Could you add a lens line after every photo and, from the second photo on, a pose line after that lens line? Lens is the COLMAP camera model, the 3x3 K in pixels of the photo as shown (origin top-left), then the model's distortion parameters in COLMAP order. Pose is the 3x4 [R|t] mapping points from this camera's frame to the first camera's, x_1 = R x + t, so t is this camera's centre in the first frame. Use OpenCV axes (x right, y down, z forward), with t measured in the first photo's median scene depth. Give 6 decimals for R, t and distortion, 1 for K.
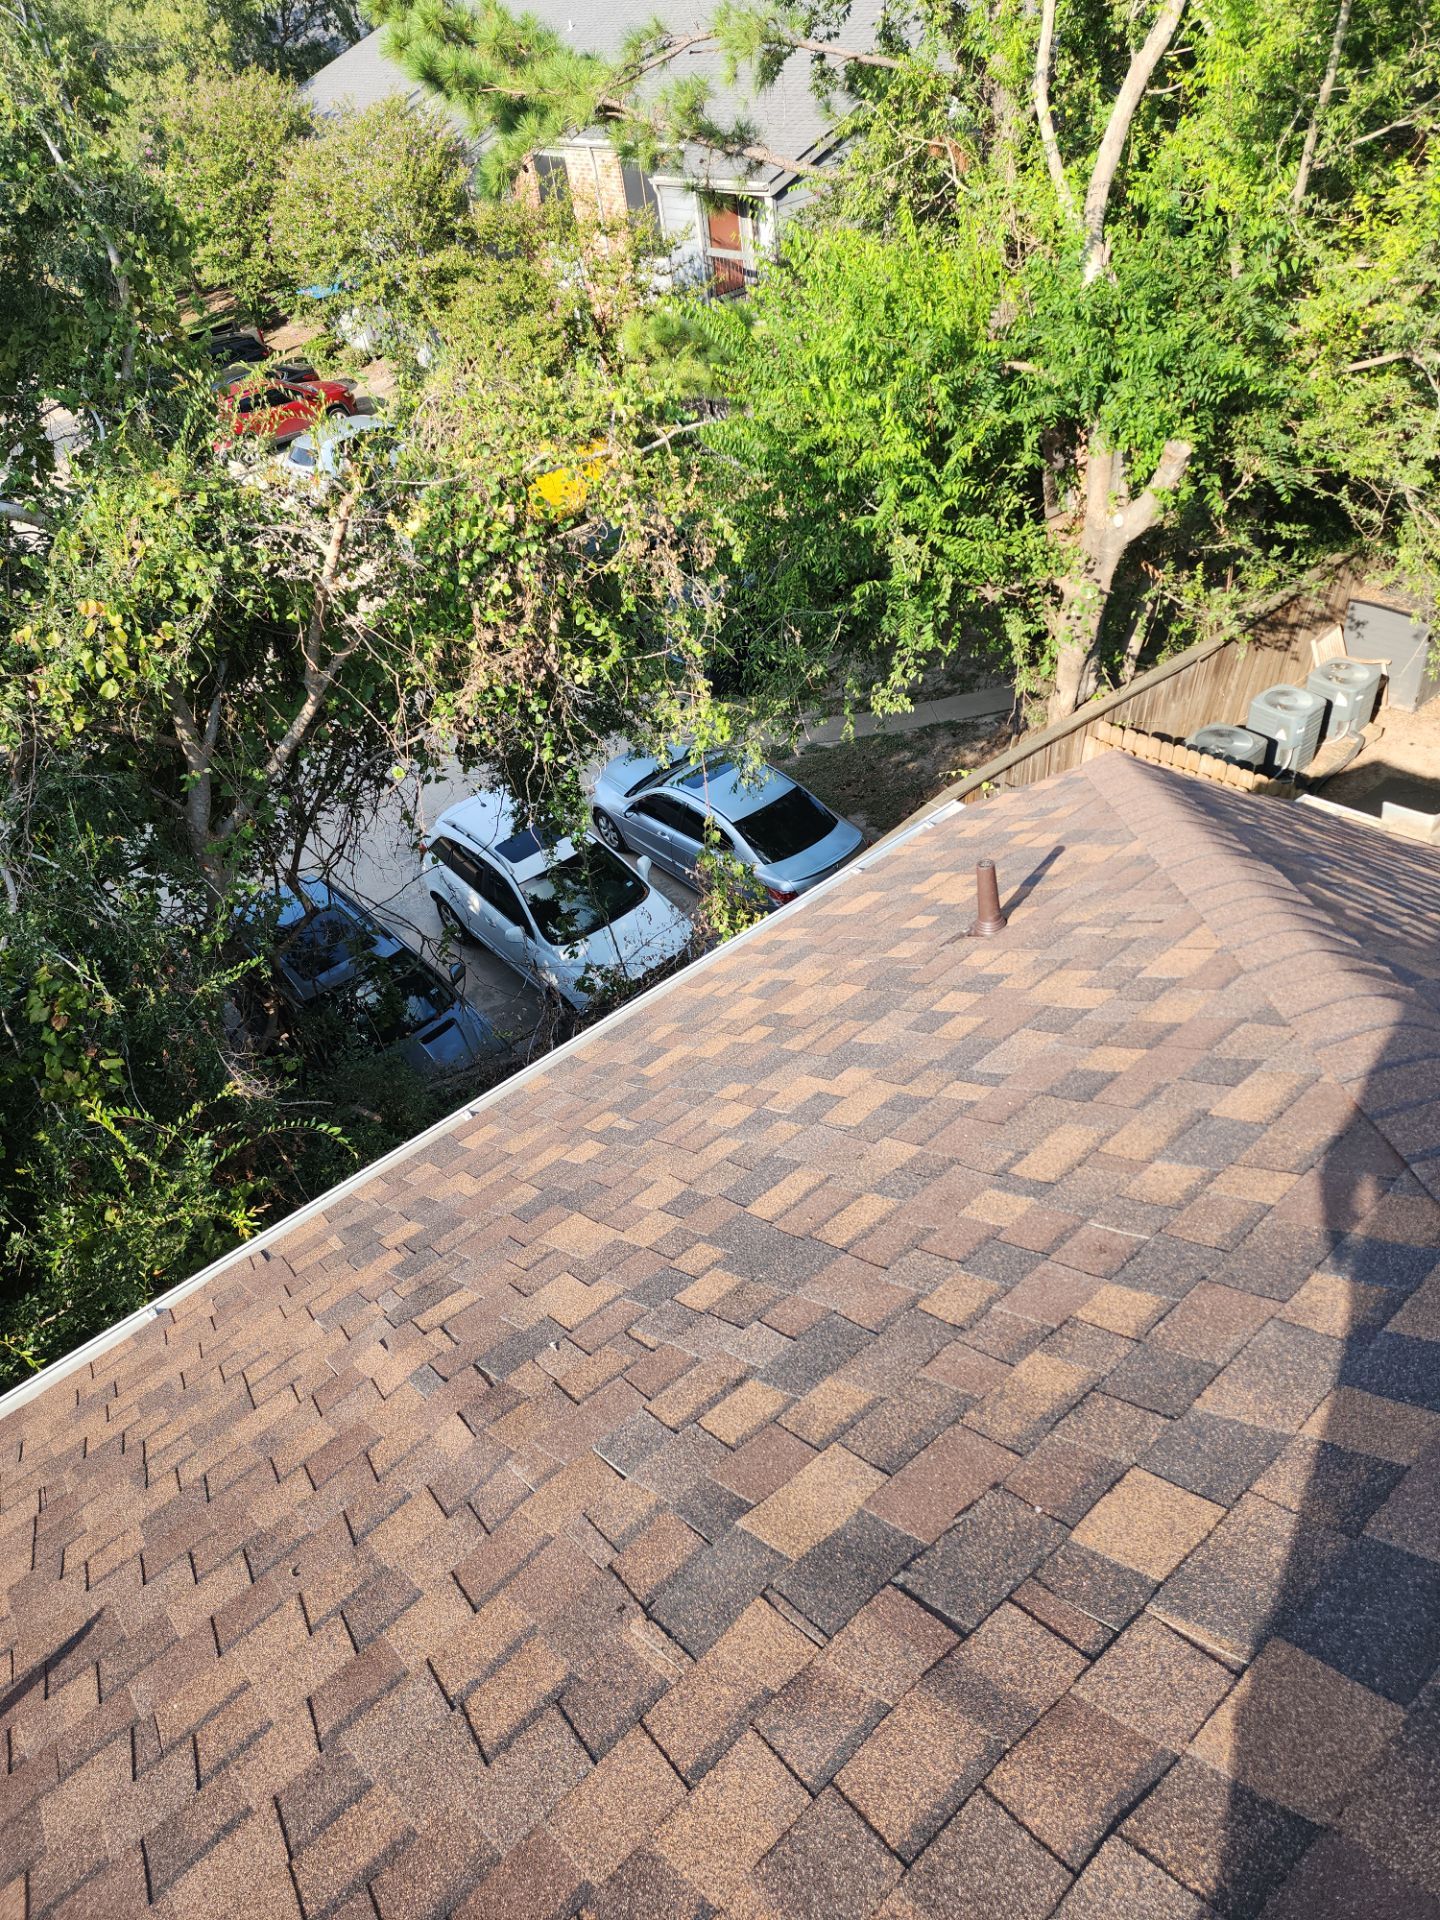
lens RADIAL K [[1293.5, 0, 727.0], [0, 1293.5, 951.7], [0, 0, 1]] dist [0.076913, -0.067058]
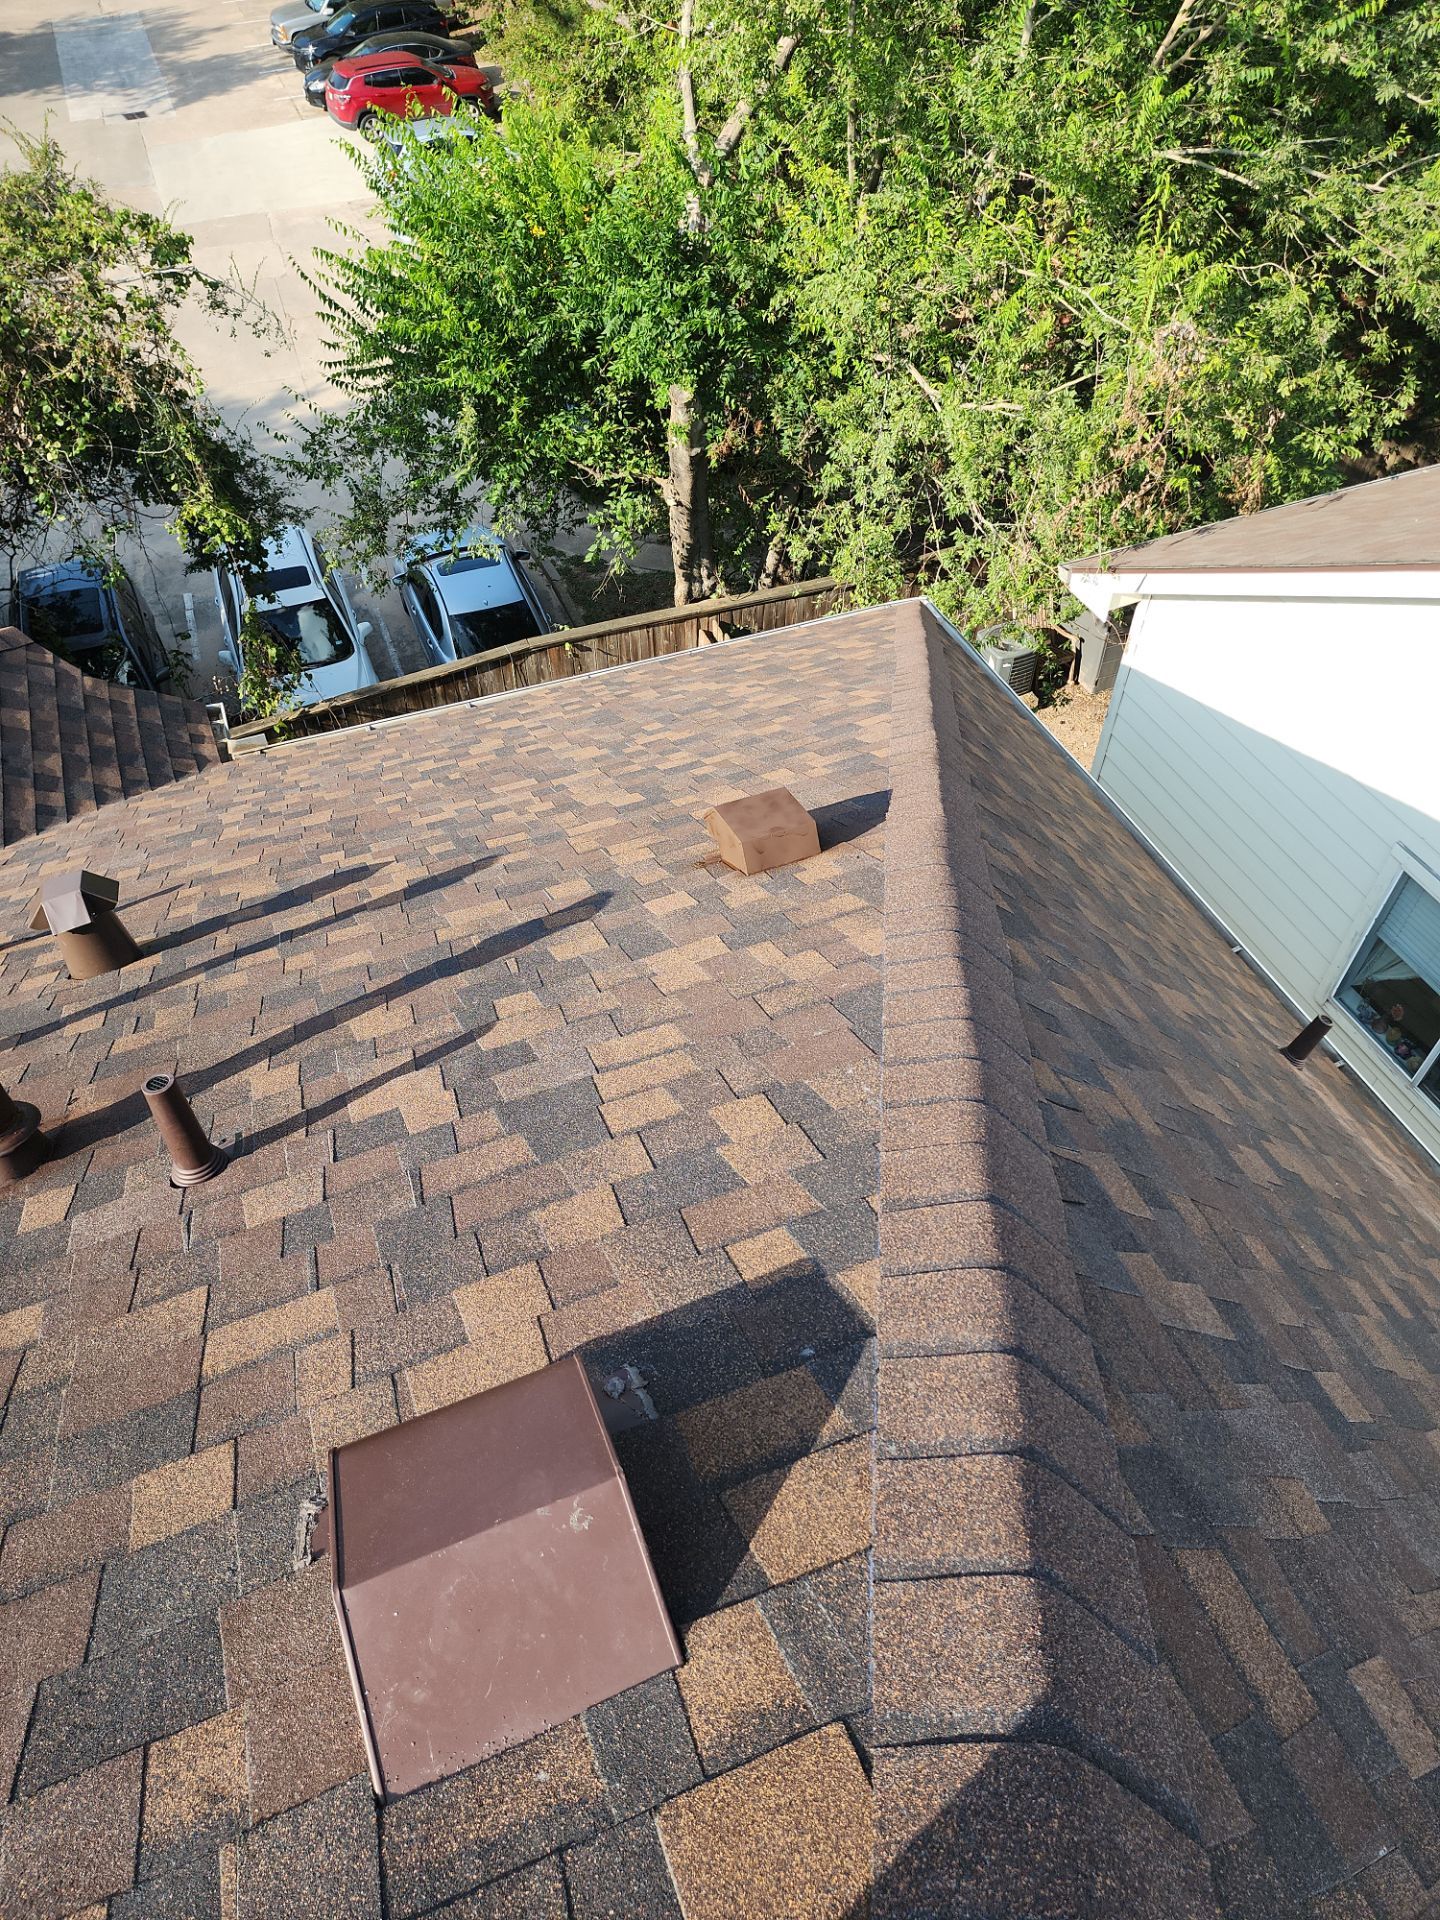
lens RADIAL K [[1293.5, 0, 727.0], [0, 1293.5, 951.7], [0, 0, 1]] dist [0.076913, -0.067058]
pose [[0.944924, 0.304860, -0.119075, 0.803824], [-0.278916, 0.940435, 0.194392, -0.200796], [0.171245, -0.150474, 0.973670, -0.178869]]
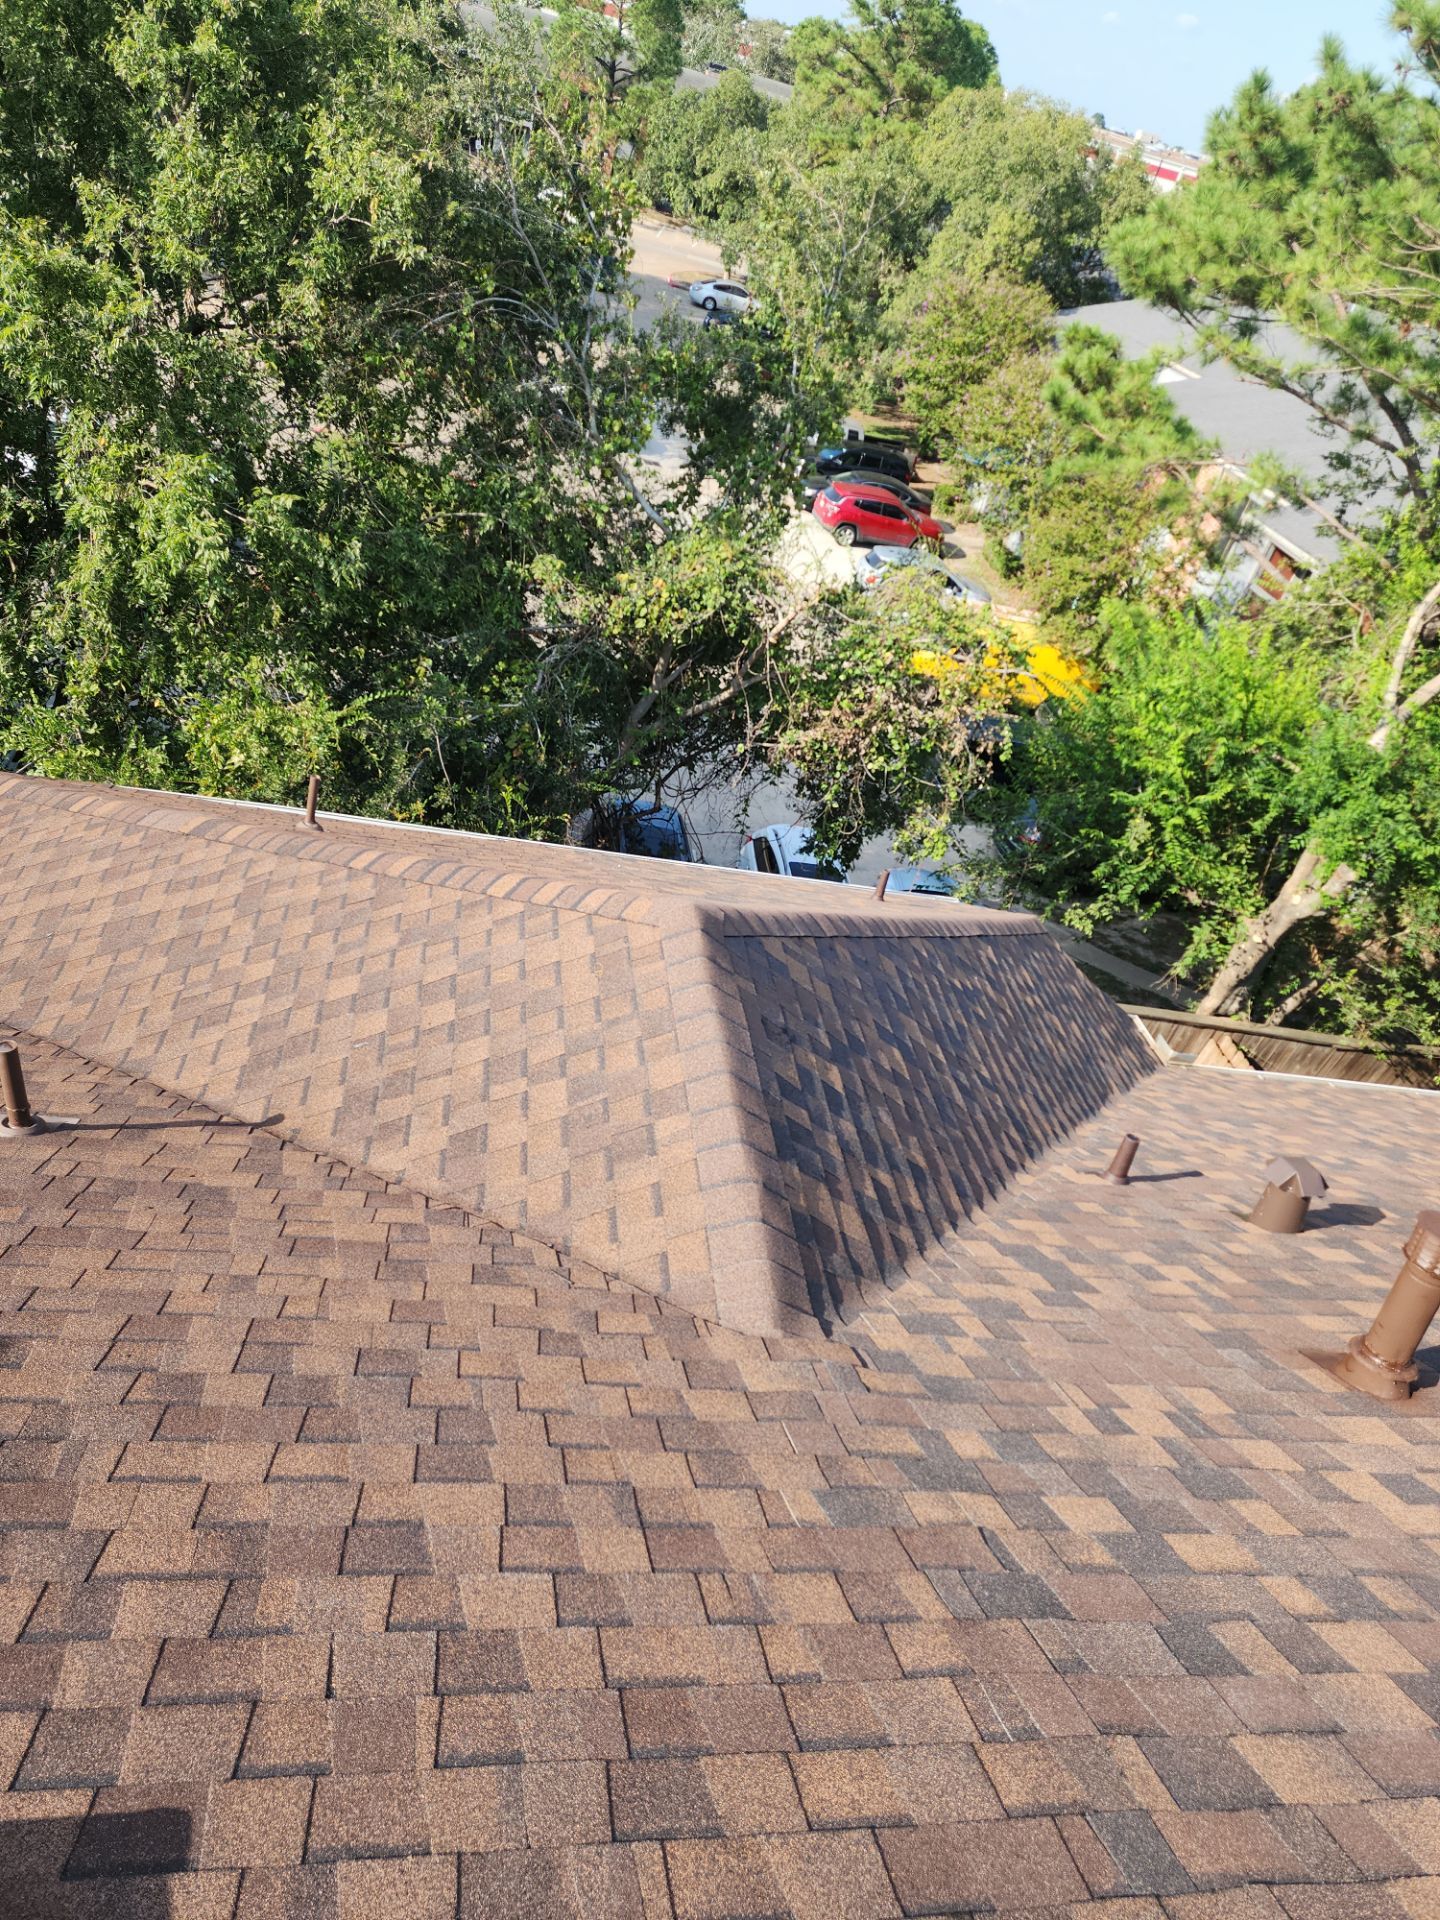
lens RADIAL K [[1274.5, 0, 715.8], [0, 1274.5, 946.0], [0, 0, 1]] dist [0.114894, -0.117124]
pose [[0.783136, 0.566458, -0.256561, 0.266599], [-0.589757, 0.807390, -0.017568, 0.108713], [0.197193, 0.165067, 0.966368, -0.519197]]
